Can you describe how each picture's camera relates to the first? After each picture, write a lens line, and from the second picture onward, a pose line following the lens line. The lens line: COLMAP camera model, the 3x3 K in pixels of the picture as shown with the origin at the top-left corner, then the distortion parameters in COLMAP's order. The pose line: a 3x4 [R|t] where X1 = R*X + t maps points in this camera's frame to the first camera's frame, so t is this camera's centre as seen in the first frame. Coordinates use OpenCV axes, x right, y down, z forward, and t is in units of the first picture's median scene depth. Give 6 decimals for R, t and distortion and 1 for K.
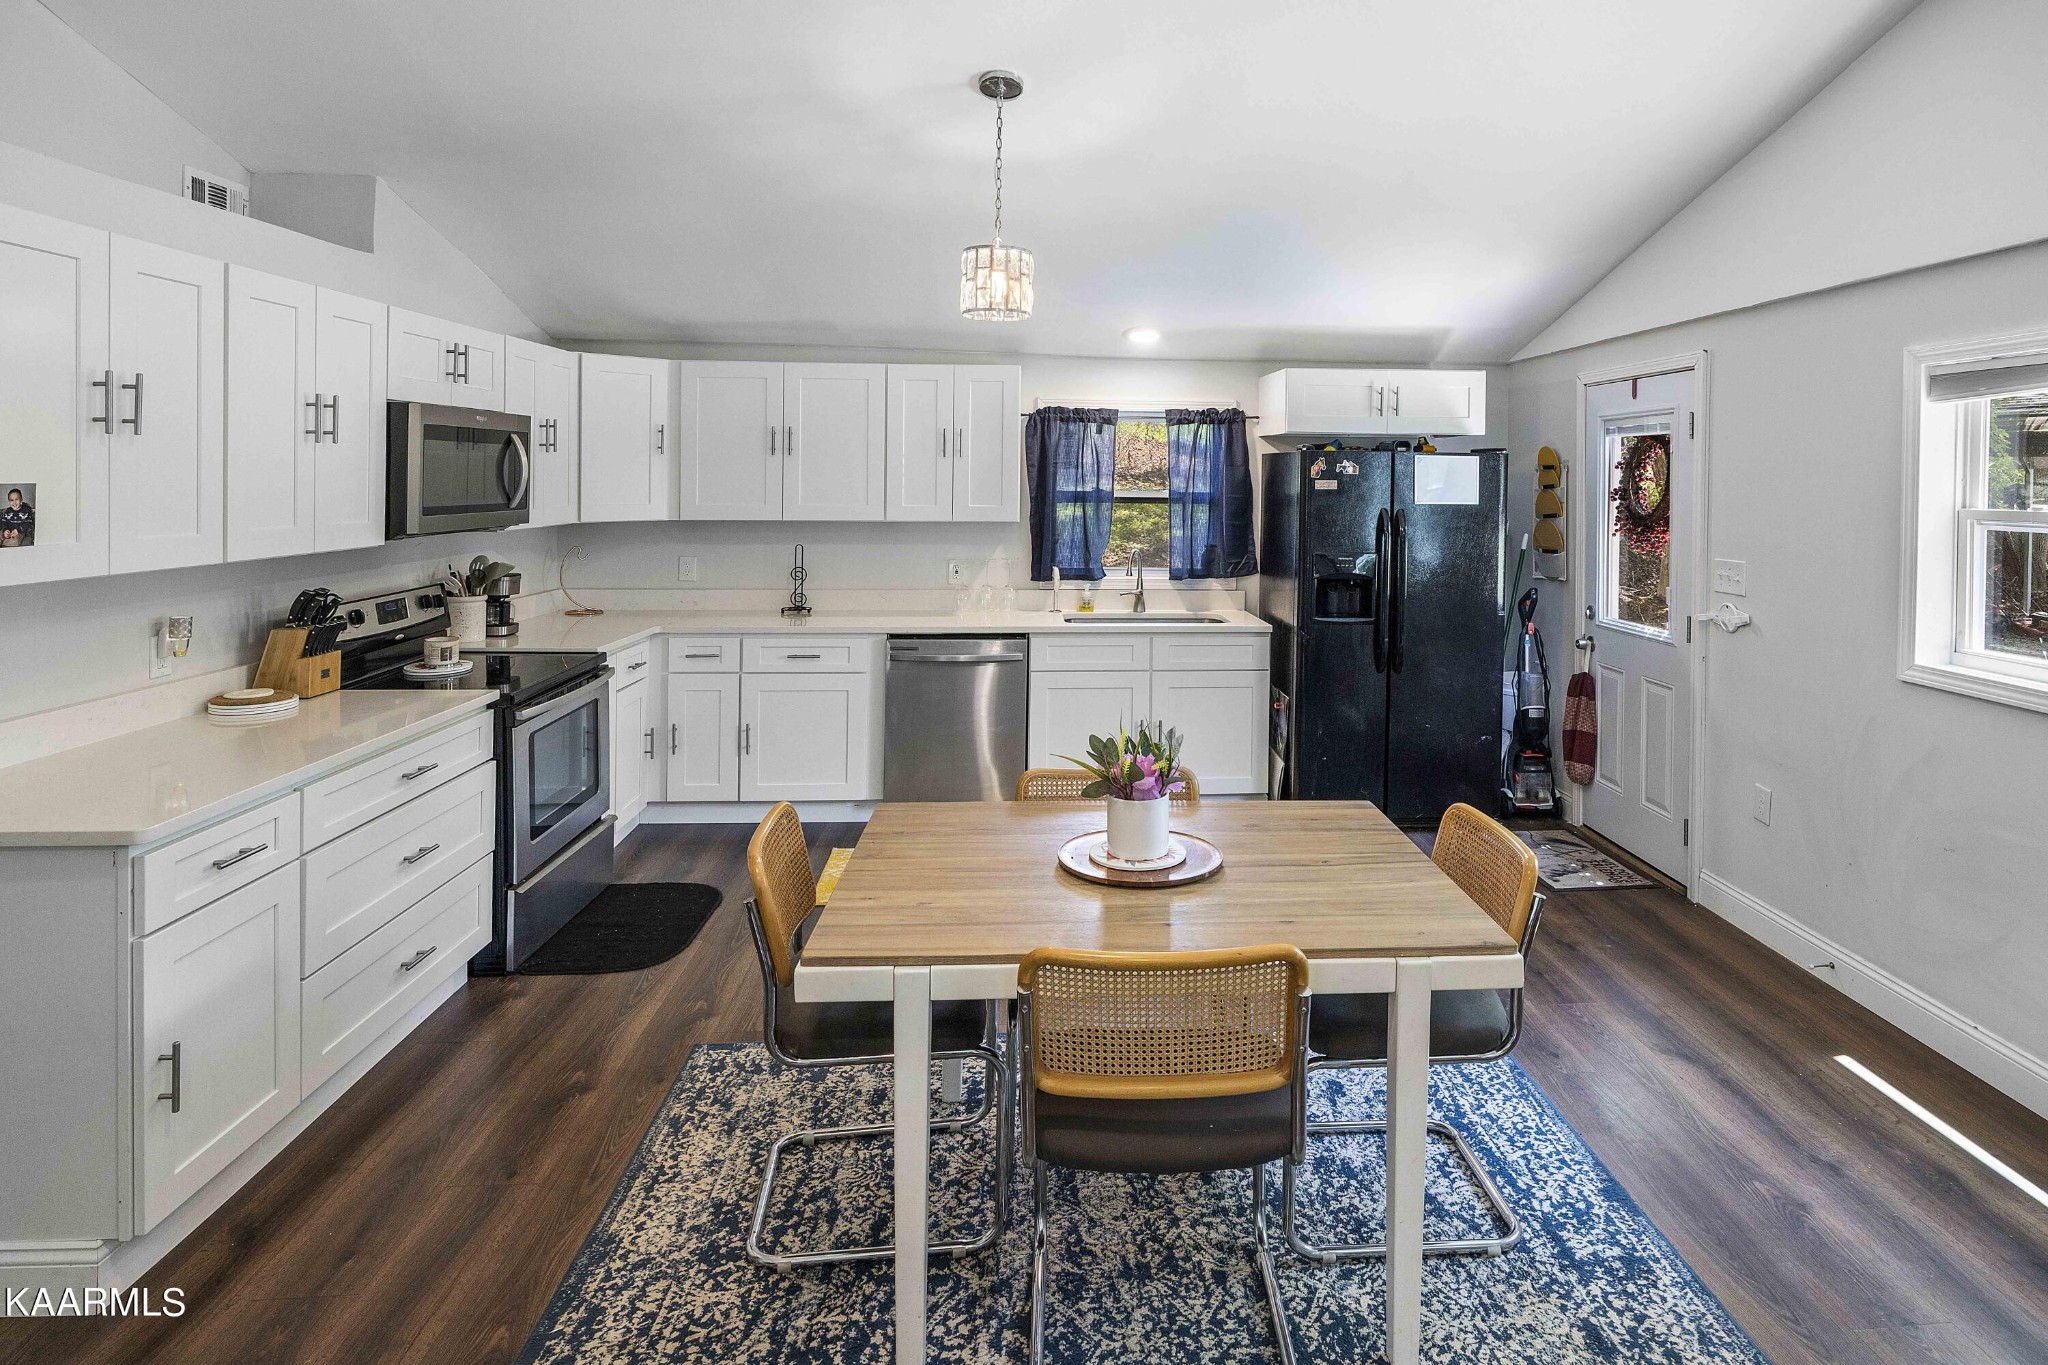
lens RADIAL K [[1155.1, 0, 1030.5], [0, 1155.1, 744.5], [0, 0, 1]] dist [-0.004744, 0.000720]
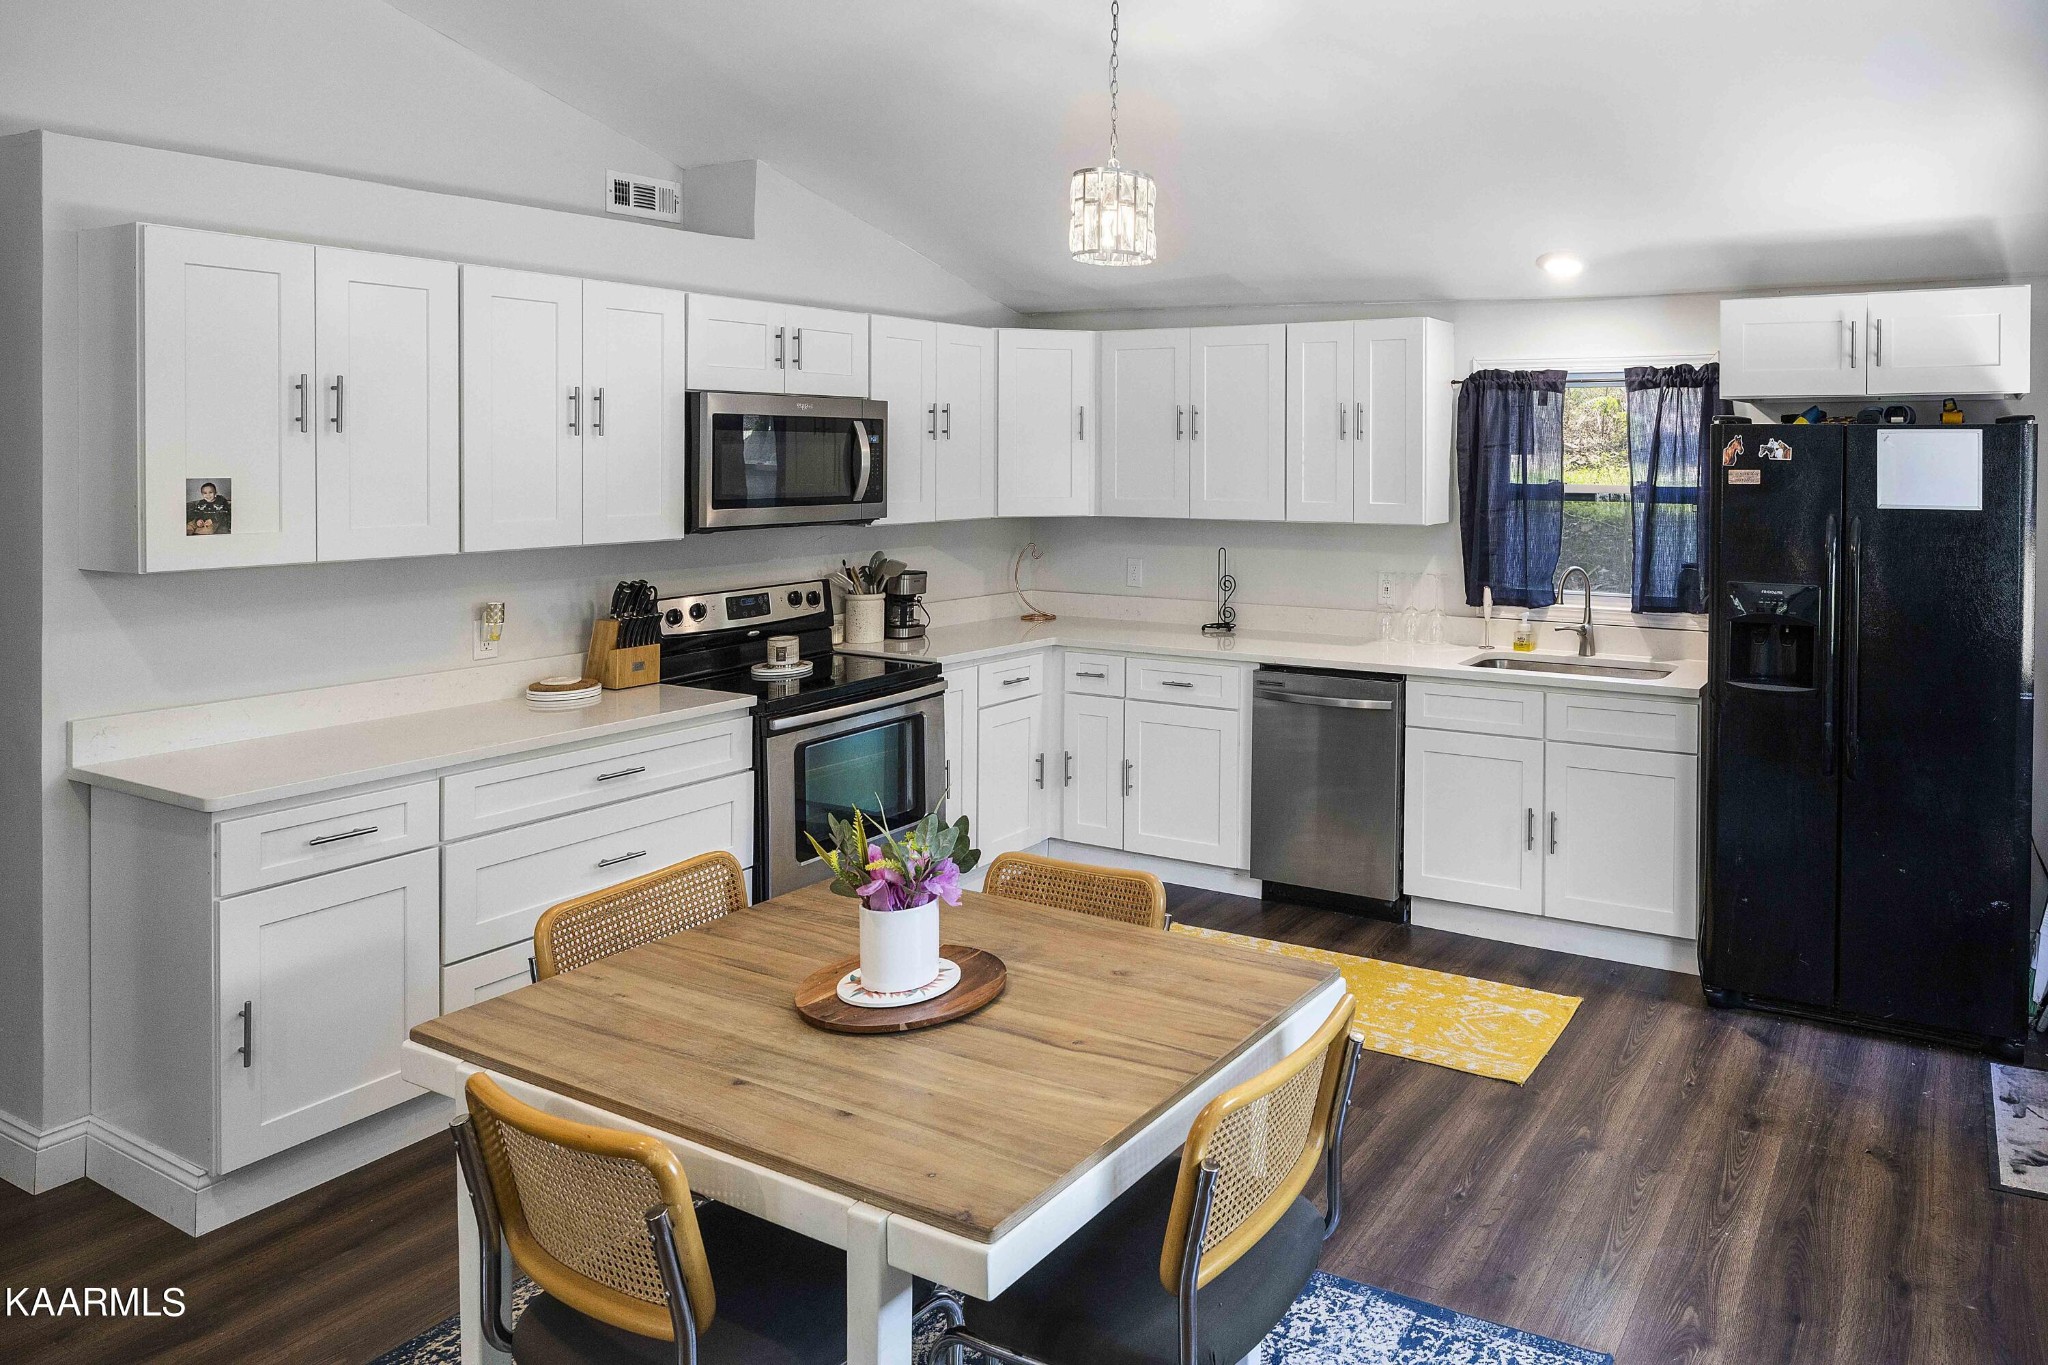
lens RADIAL K [[1392.5, 0, 1026.6], [0, 1392.5, 752.4], [0, 0, 1]] dist [-0.003760, -0.000872]
pose [[0.868095, 0.095783, -0.487070, 0.232851], [-0.106921, 0.994255, 0.004958, -0.025673], [0.484747, 0.047774, 0.873349, 0.104308]]
